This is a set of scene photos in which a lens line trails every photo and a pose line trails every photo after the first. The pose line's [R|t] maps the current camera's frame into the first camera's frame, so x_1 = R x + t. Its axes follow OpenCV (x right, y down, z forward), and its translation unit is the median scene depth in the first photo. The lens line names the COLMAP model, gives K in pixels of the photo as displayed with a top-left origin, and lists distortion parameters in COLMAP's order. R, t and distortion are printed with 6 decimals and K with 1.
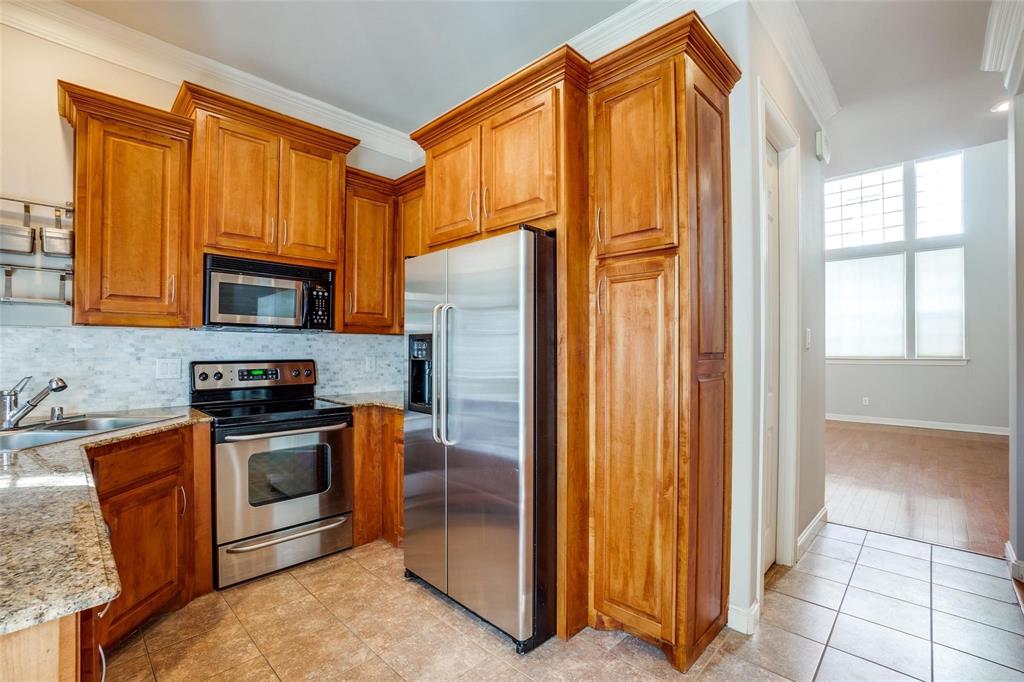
lens RADIAL K [[464.7, 0, 501.5], [0, 464.7, 339.1], [0, 0, 1]] dist [0.003540, 0.000667]
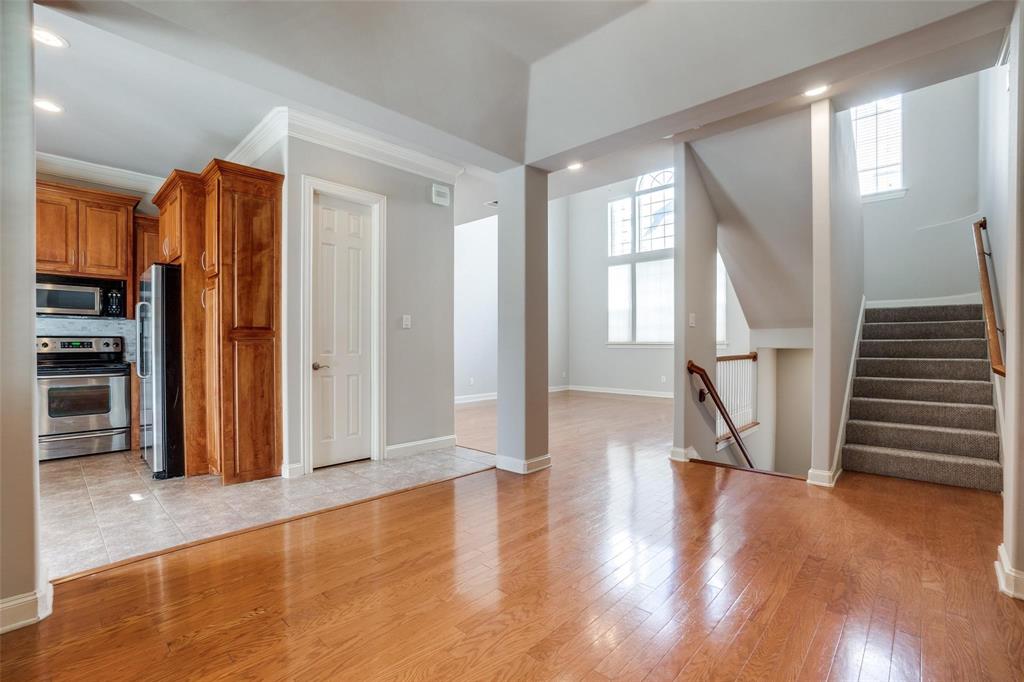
lens RADIAL K [[464.7, 0, 518.9], [0, 464.7, 346.4], [0, 0, 1]] dist [0.003540, 0.000667]
pose [[0.999972, 0.001757, -0.007263, 1.062944], [-0.001552, 0.999602, 0.028179, 0.033911], [0.007310, -0.028167, 0.999576, -0.636822]]
